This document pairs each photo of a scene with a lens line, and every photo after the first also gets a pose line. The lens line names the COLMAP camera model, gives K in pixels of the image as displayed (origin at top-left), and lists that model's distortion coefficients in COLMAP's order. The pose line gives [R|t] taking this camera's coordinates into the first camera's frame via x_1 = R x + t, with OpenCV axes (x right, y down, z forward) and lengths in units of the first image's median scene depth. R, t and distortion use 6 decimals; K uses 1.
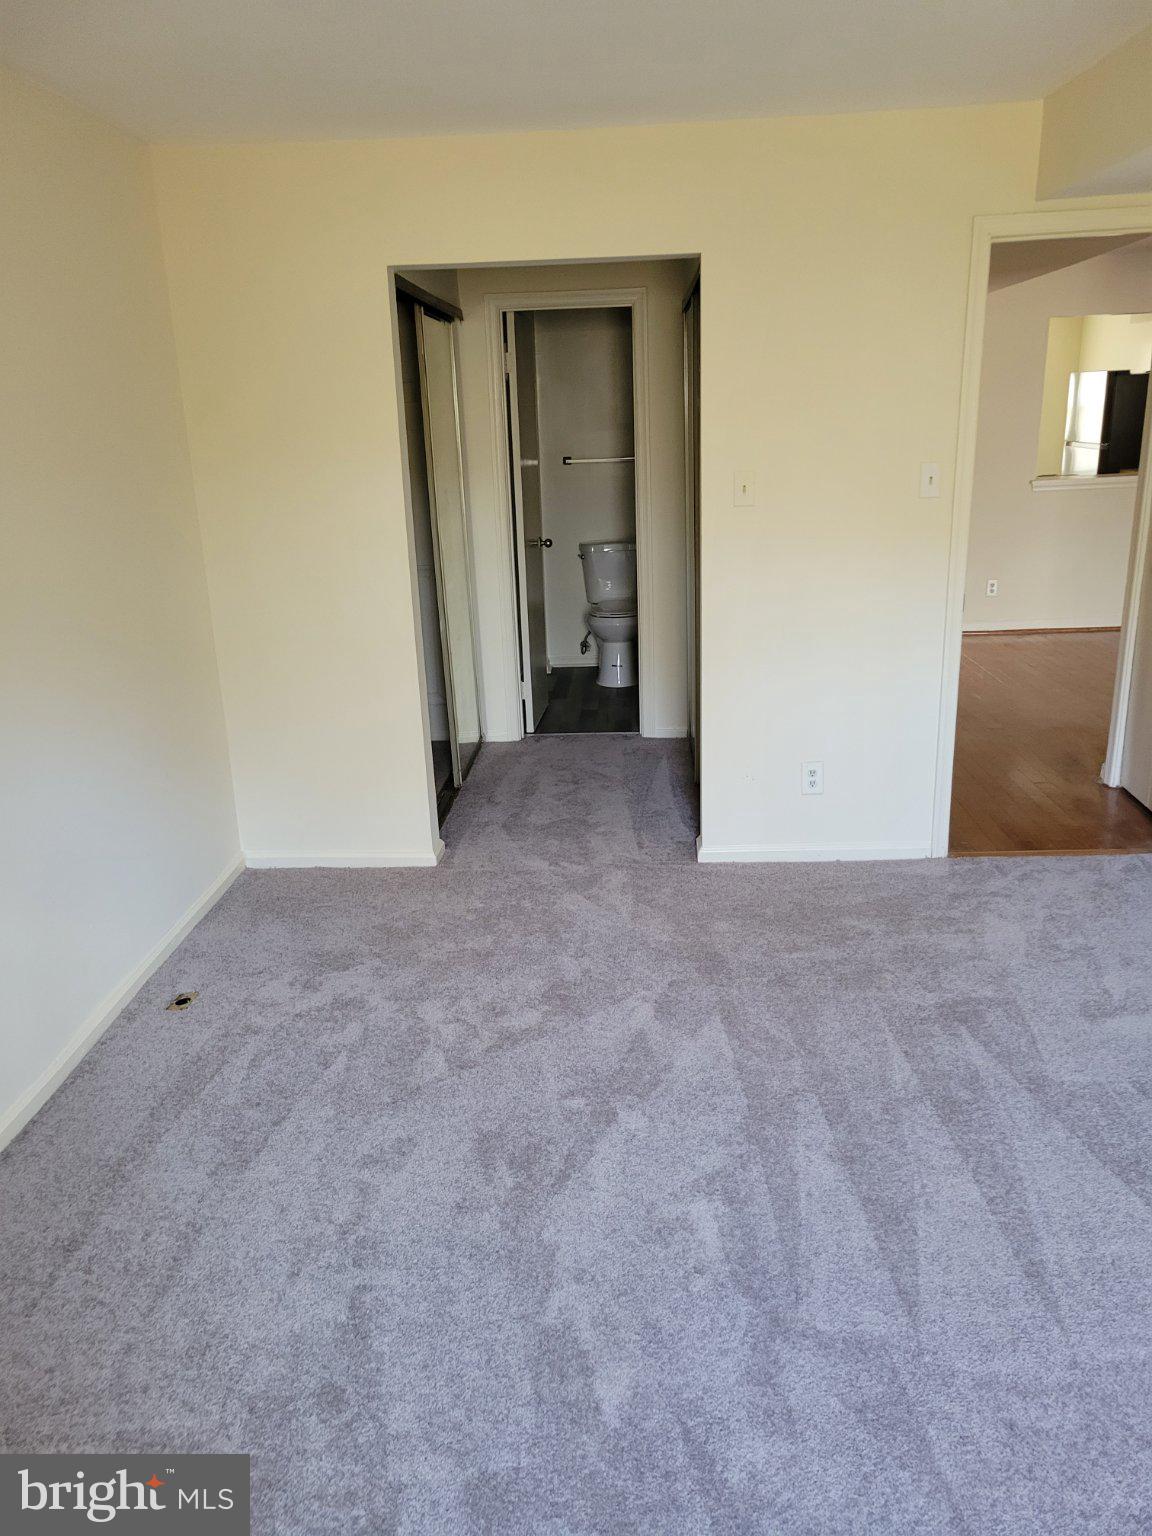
lens RADIAL K [[1147.8, 0, 557.1], [0, 1147.8, 760.5], [0, 0, 1]] dist [0.034146, -0.003399]
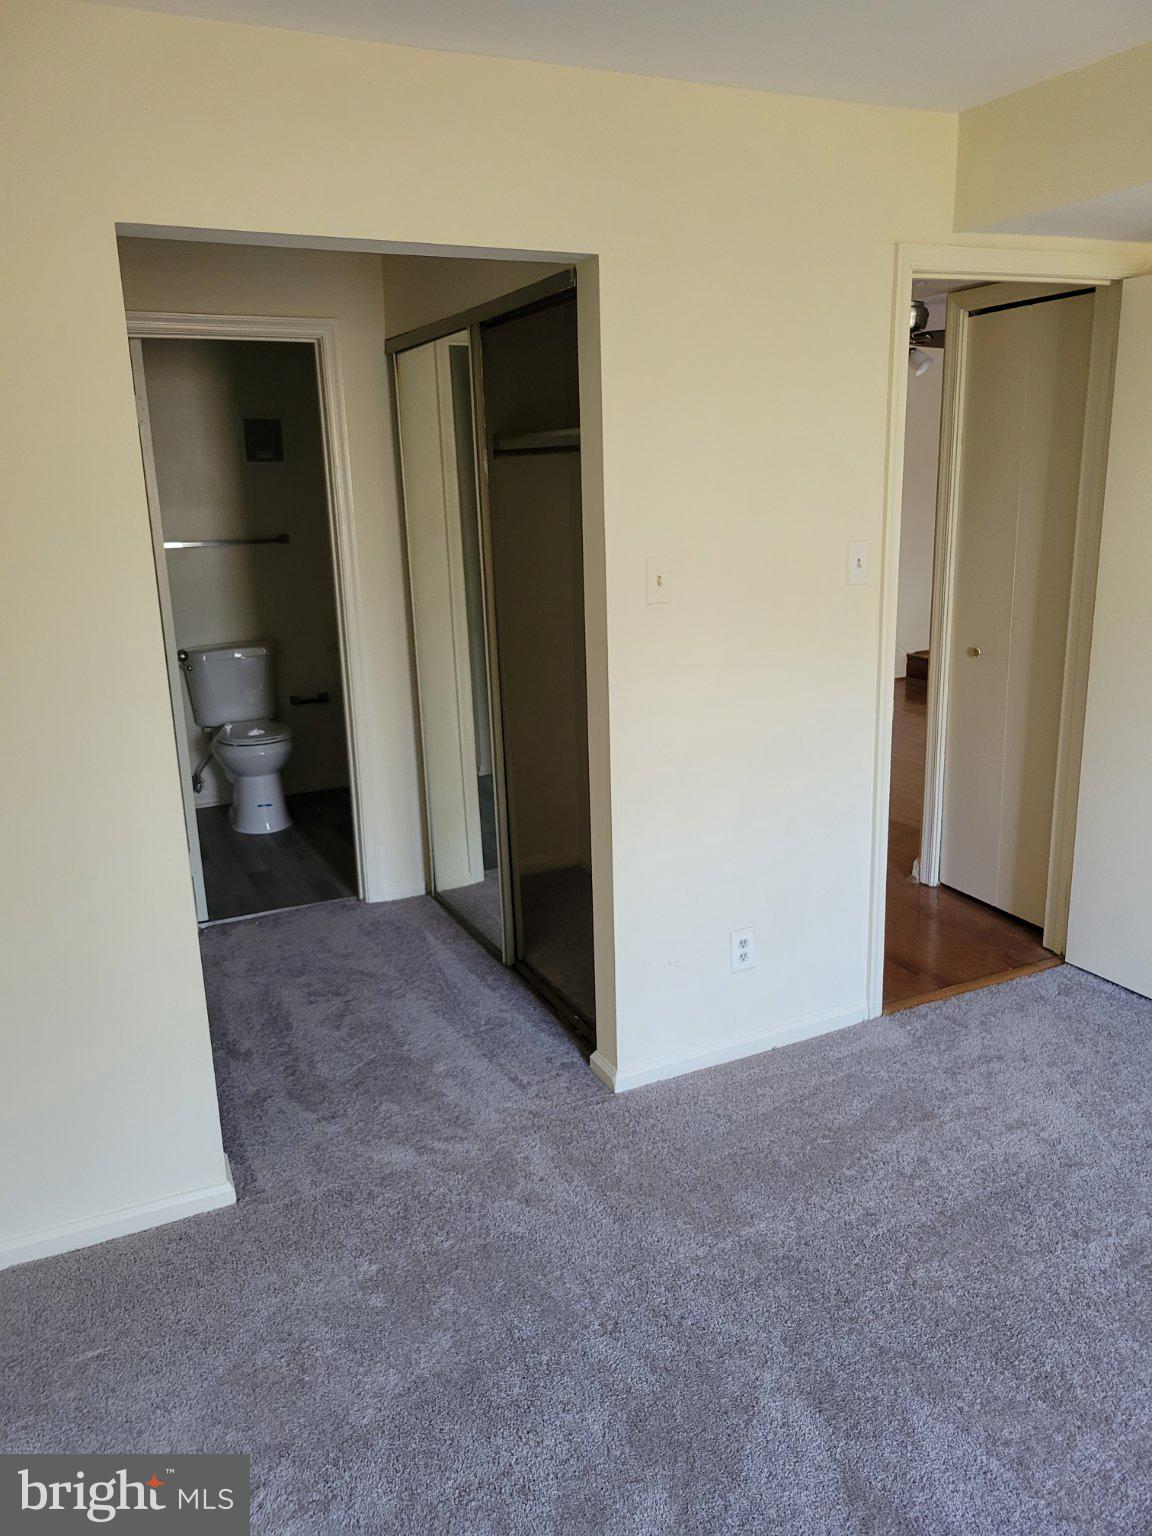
lens RADIAL K [[1172.4, 0, 595.7], [0, 1172.4, 758.1], [0, 0, 1]] dist [0.028989, -0.004485]
pose [[0.871107, -0.105036, 0.479729, -0.210265], [0.137934, 0.989867, -0.033734, -0.092189], [-0.471325, 0.095556, 0.876768, 0.333679]]
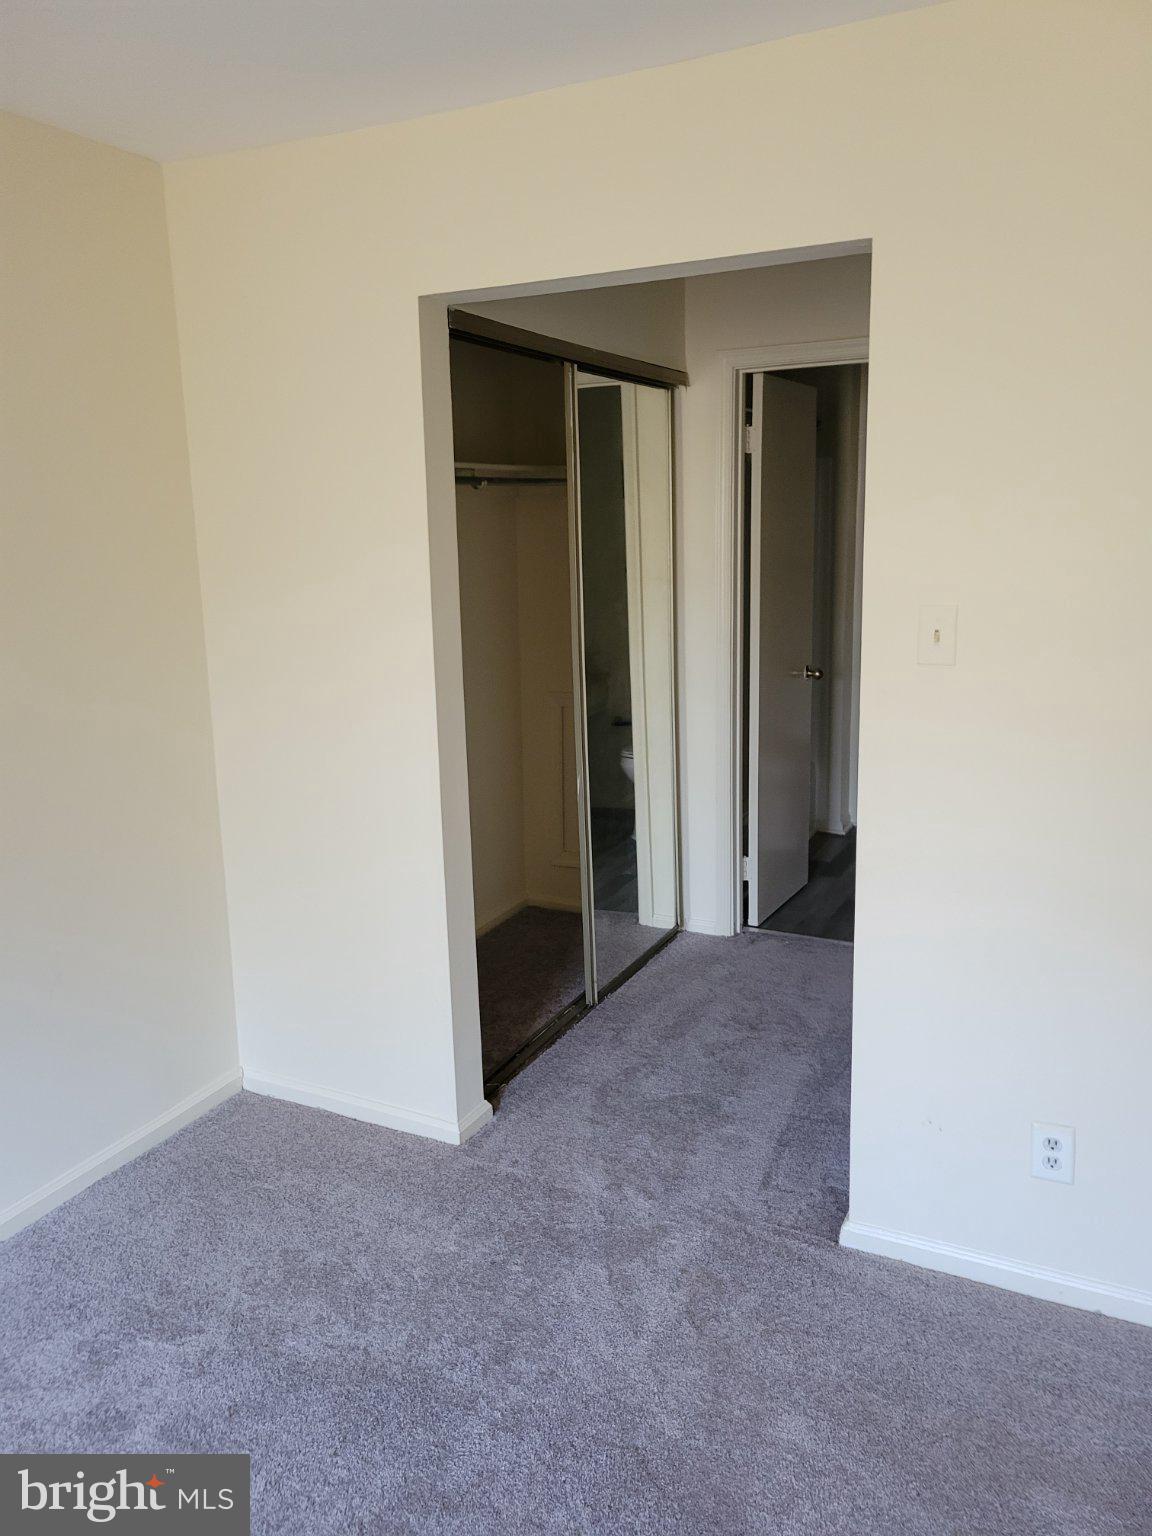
lens RADIAL K [[1147.8, 0, 557.1], [0, 1147.8, 760.5], [0, 0, 1]] dist [0.034146, -0.003399]
pose [[0.919650, 0.098419, -0.380207, 0.185630], [-0.126743, 0.990668, -0.050127, -0.107851], [0.371726, 0.094288, 0.923542, 0.355620]]
